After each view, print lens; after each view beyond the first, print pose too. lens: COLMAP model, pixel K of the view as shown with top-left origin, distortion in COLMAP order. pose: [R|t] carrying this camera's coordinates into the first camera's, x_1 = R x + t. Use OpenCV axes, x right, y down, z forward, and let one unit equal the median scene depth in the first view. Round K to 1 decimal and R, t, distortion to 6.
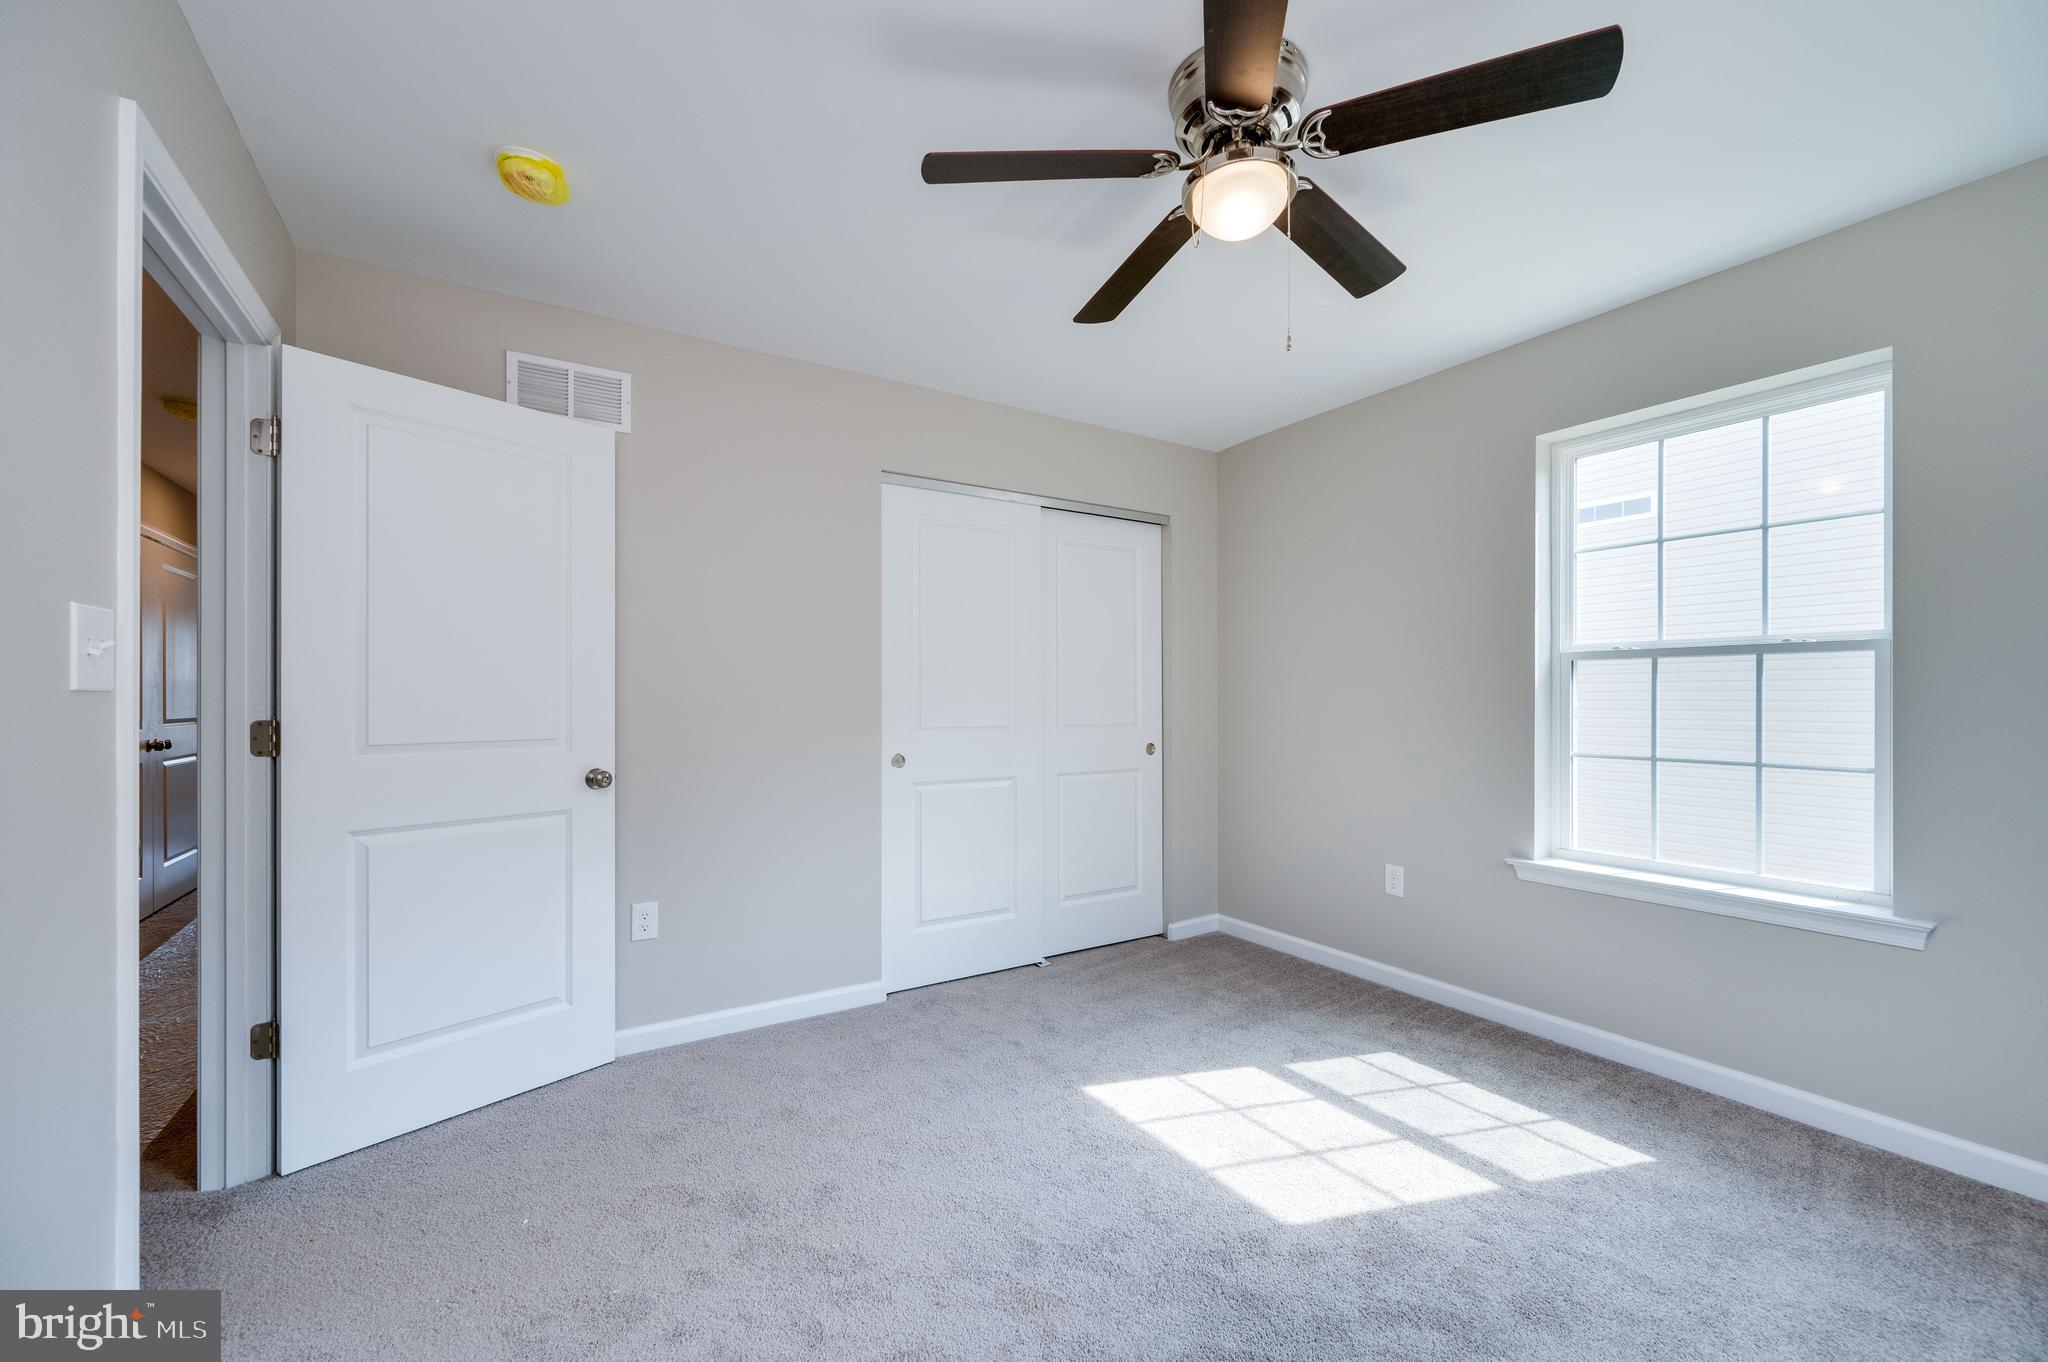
lens RADIAL K [[788.5, 0, 1021.3], [0, 788.5, 685.4], [0, 0, 1]] dist [-0.001021, -0.000147]
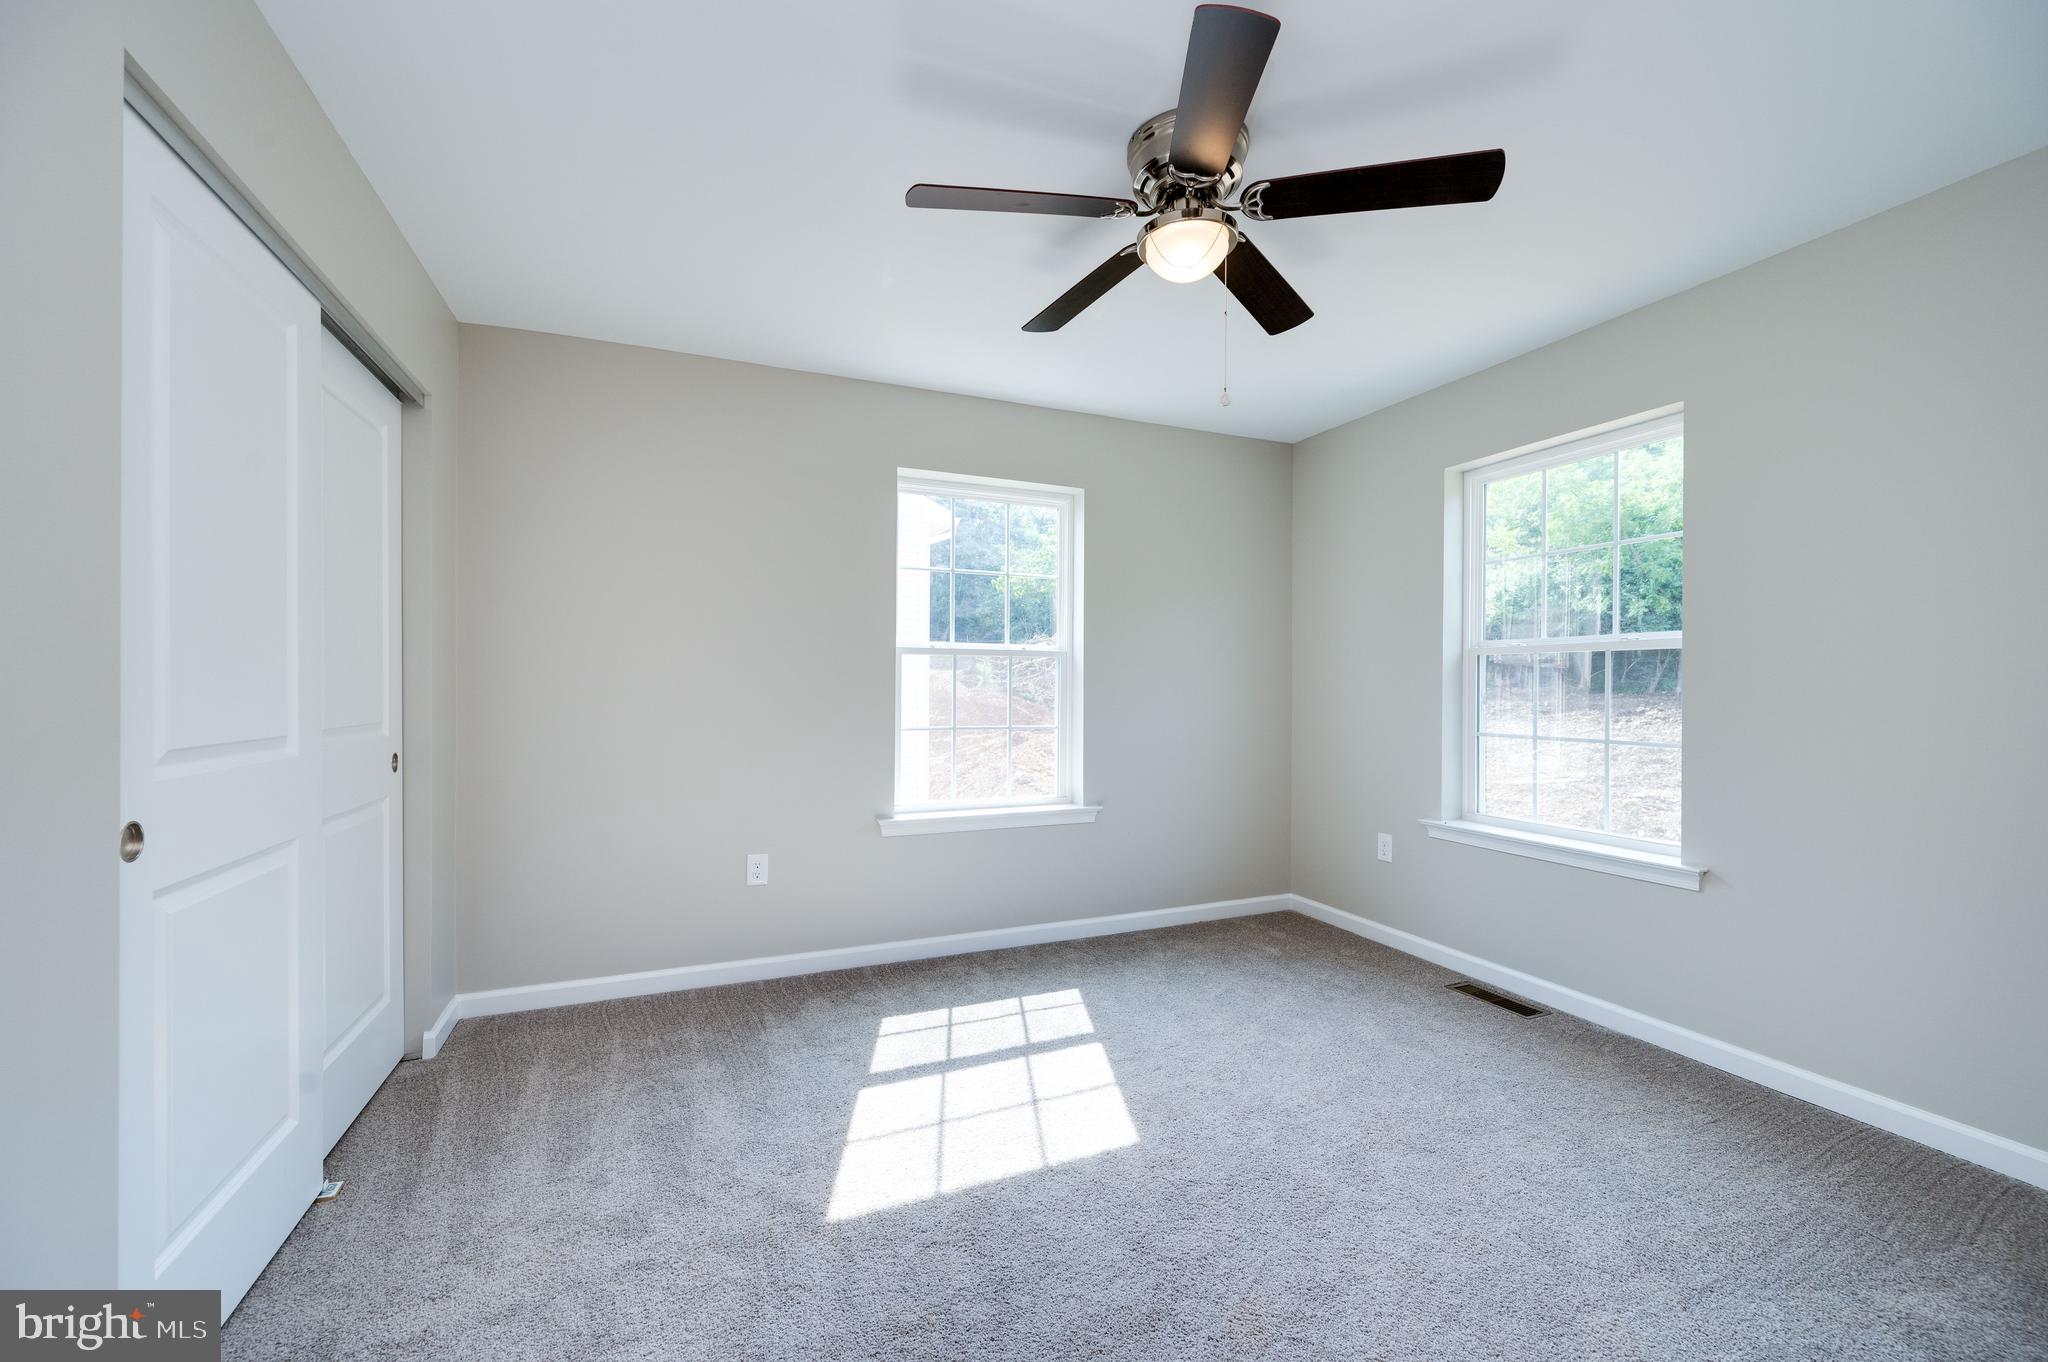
lens RADIAL K [[788.5, 0, 1028.2], [0, 788.5, 695.2], [0, 0, 1]] dist [-0.001021, -0.000147]
pose [[0.190524, -0.005002, 0.981670, -0.547608], [-0.017716, 0.999807, 0.008533, 0.024043], [-0.981523, -0.019017, 0.190398, 0.650506]]
